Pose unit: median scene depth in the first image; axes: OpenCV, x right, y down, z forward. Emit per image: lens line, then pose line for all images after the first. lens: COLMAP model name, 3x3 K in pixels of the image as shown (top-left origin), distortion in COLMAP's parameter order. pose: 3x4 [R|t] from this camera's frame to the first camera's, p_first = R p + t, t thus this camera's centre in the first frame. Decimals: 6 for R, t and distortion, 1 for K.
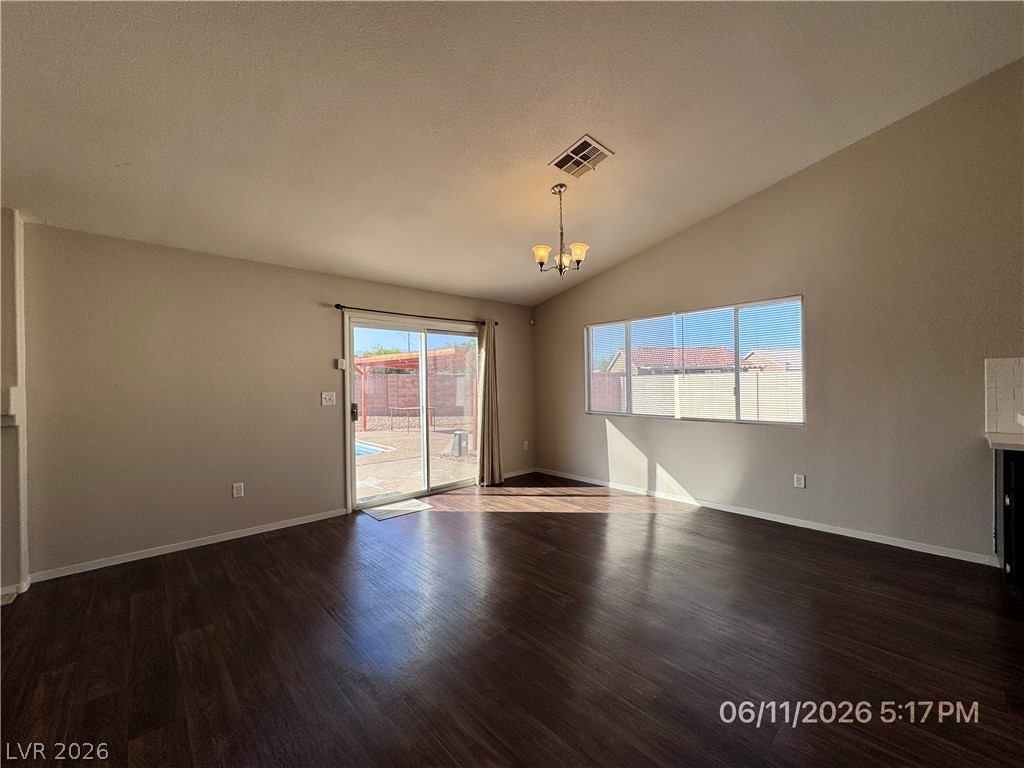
lens RADIAL K [[409.2, 0, 511.5], [0, 409.2, 382.4], [0, 0, 1]] dist [-0.002000, 0.000550]
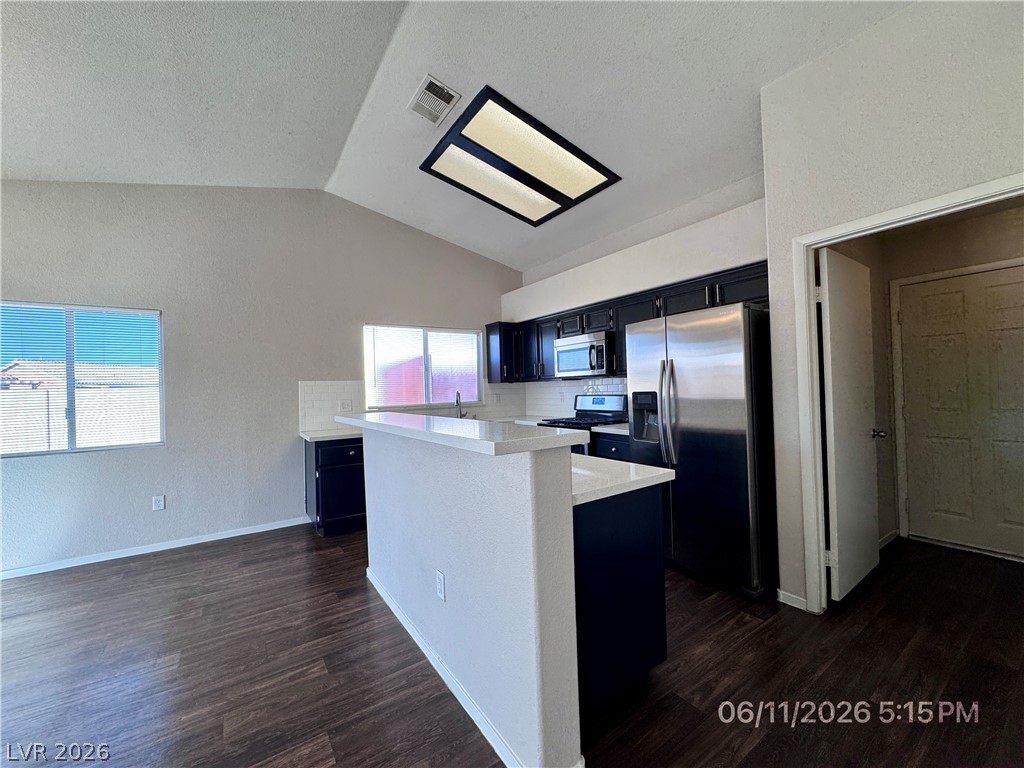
lens RADIAL K [[409.2, 0, 512.0], [0, 409.2, 385.5], [0, 0, 1]] dist [-0.002000, 0.000550]
pose [[0.146370, 0.016850, 0.989086, -0.113216], [0.020673, 0.999584, -0.020088, 0.001620], [-0.989014, 0.023388, 0.145961, 0.029257]]
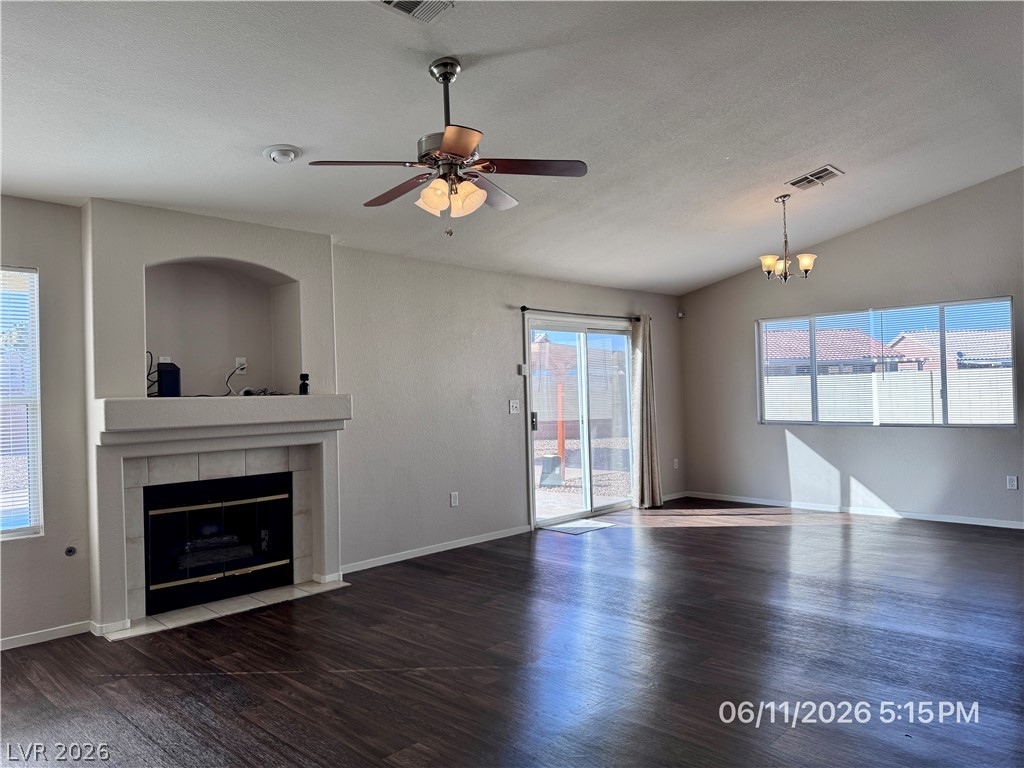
lens RADIAL K [[718.9, 0, 501.6], [0, 718.9, 388.6], [0, 0, 1]] dist [0.041575, -0.048454]
pose [[0.999249, -0.011876, 0.036888, -0.536861], [0.012000, 0.999923, -0.003151, 0.002555], [-0.036848, 0.003591, 0.999314, -0.644267]]
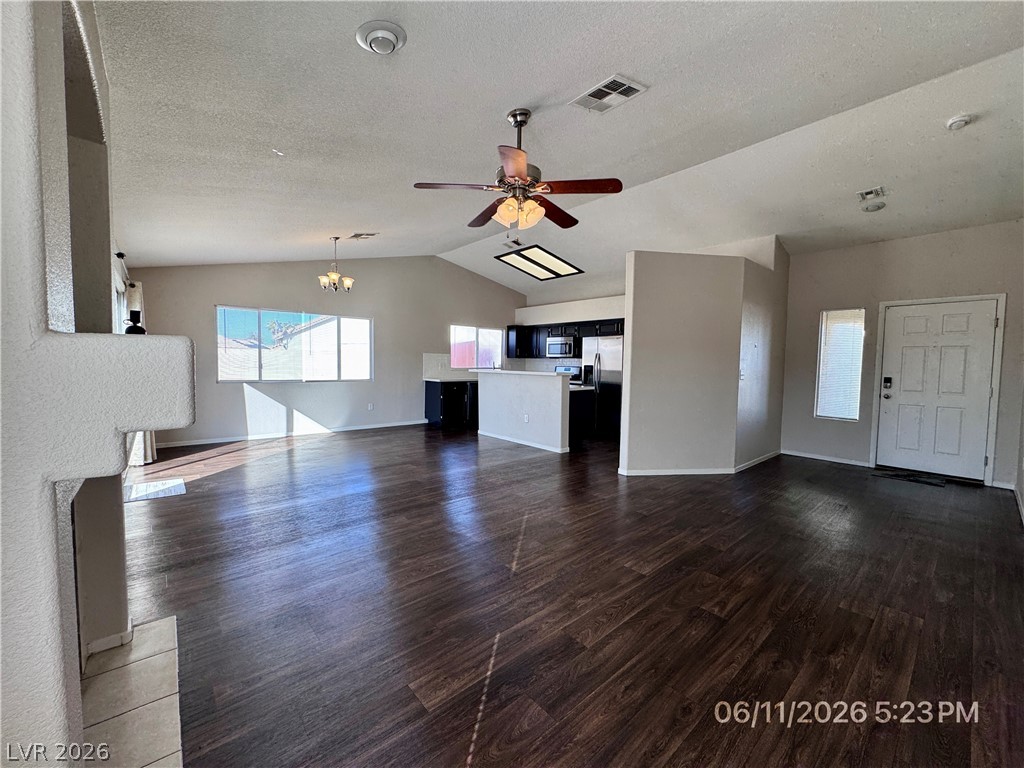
lens RADIAL K [[409.2, 0, 514.0], [0, 409.2, 389.7], [0, 0, 1]] dist [-0.002000, 0.000550]
pose [[0.027987, -0.054555, 0.998118, -1.224688], [-0.022037, 0.998233, 0.055179, 0.019574], [-0.999365, -0.023540, 0.026735, 0.187840]]
